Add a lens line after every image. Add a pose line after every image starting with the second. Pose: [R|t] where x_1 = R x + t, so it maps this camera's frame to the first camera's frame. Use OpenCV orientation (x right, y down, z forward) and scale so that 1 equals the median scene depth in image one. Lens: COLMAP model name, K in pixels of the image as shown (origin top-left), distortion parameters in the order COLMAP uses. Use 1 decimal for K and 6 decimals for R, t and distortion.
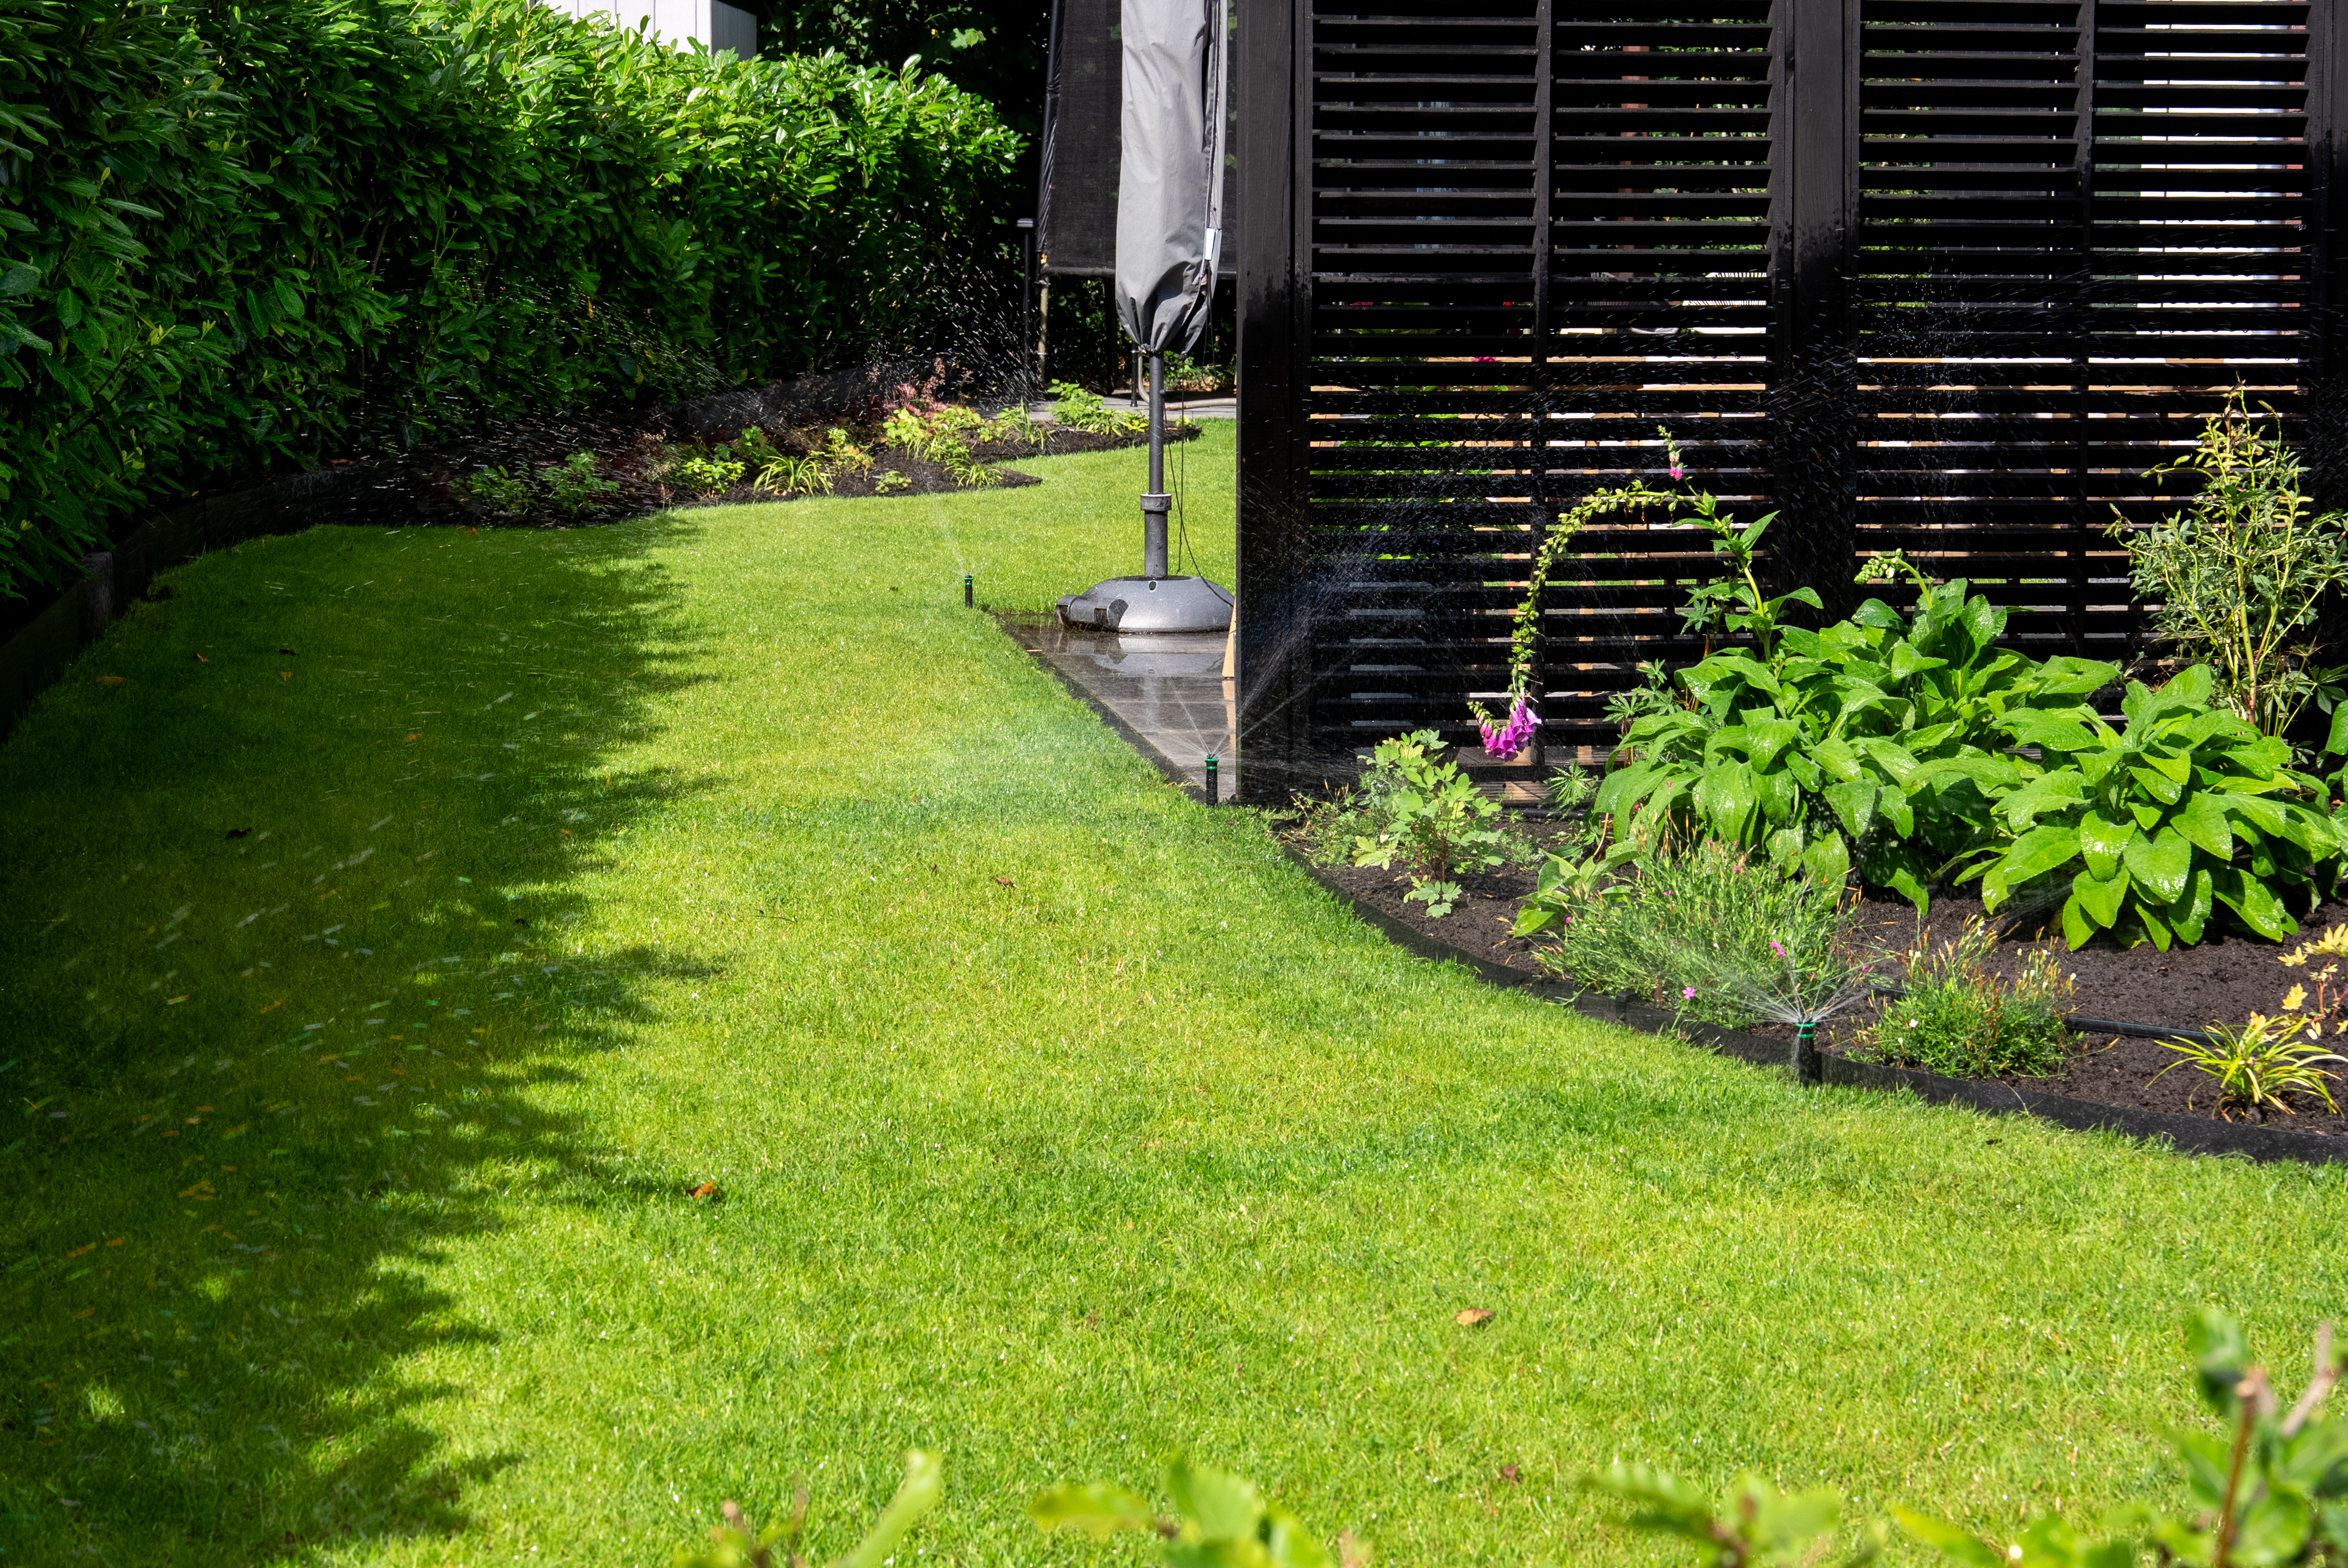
lens RADIAL K [[4759.0, 0, 1173.7], [0, 4759.0, 781.2], [0, 0, 1]] dist [0.017818, 0.000000]
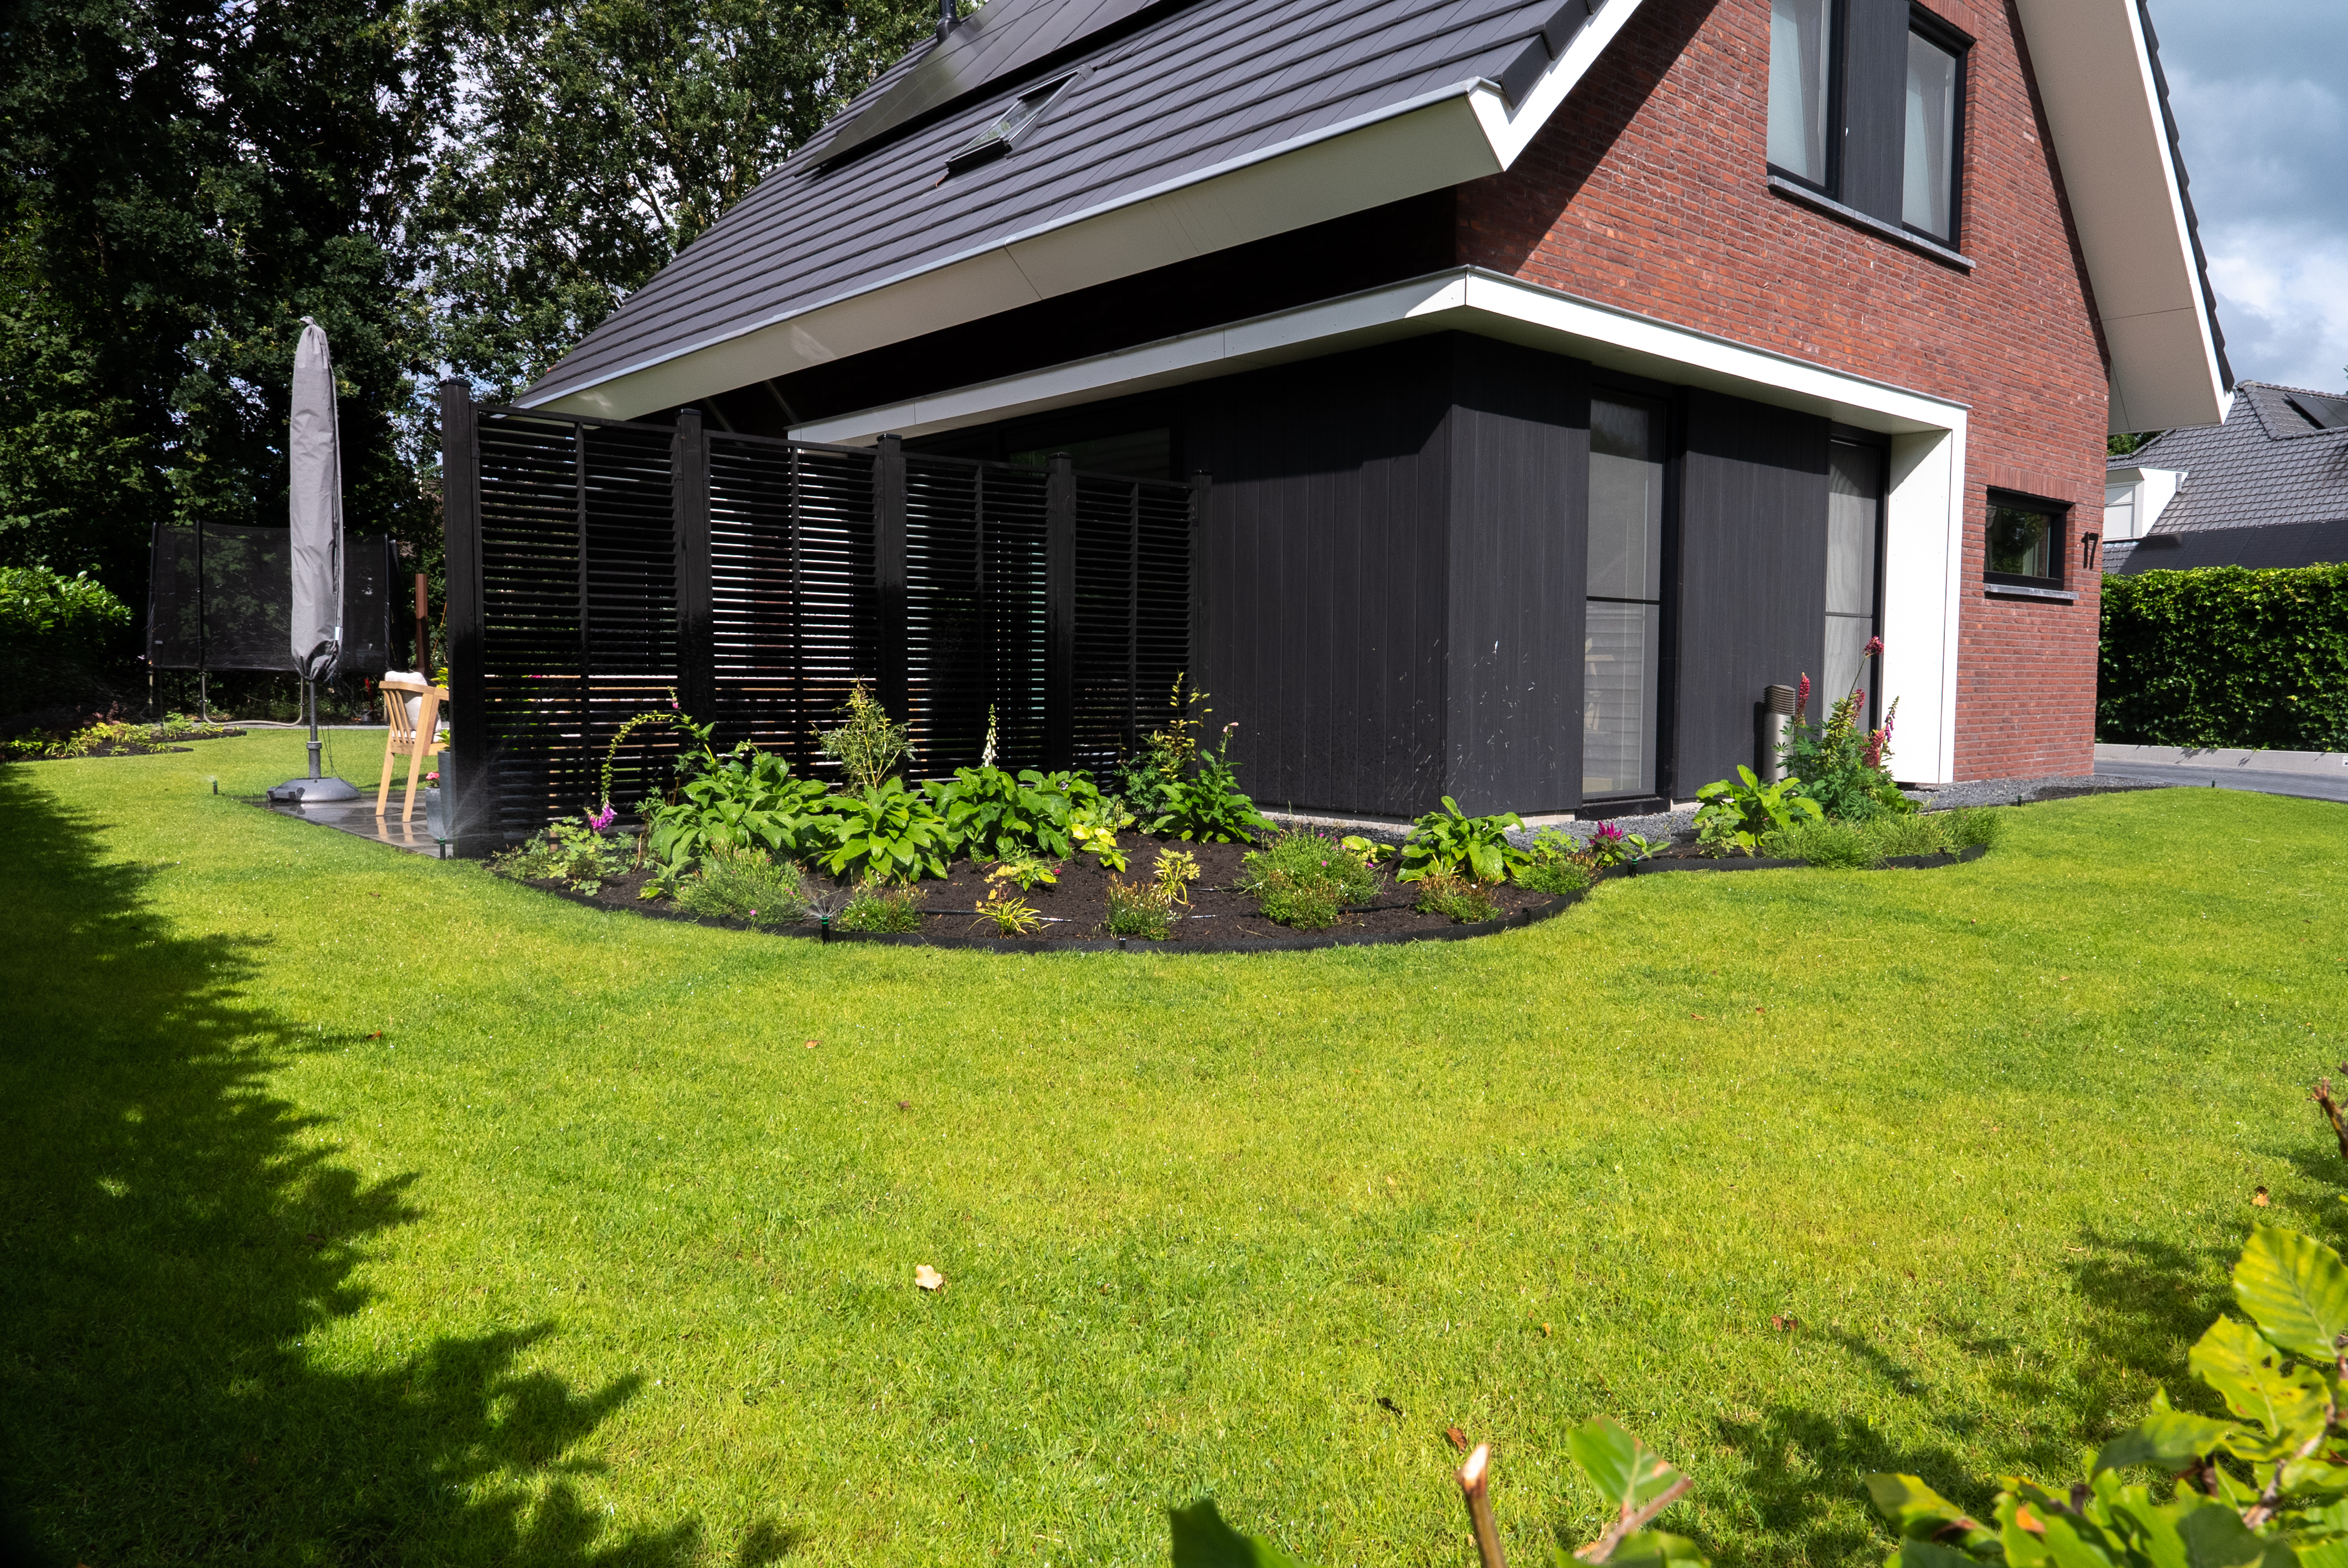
lens RADIAL K [[1600.6, 0, 1176.5], [0, 1600.6, 791.1], [0, 0, 1]] dist [0.003672, -0.001791]
pose [[0.822503, -0.034424, 0.567717, -0.144439], [0.062439, 0.997599, -0.029971, 0.017988], [-0.565322, 0.060099, 0.822678, 0.184832]]
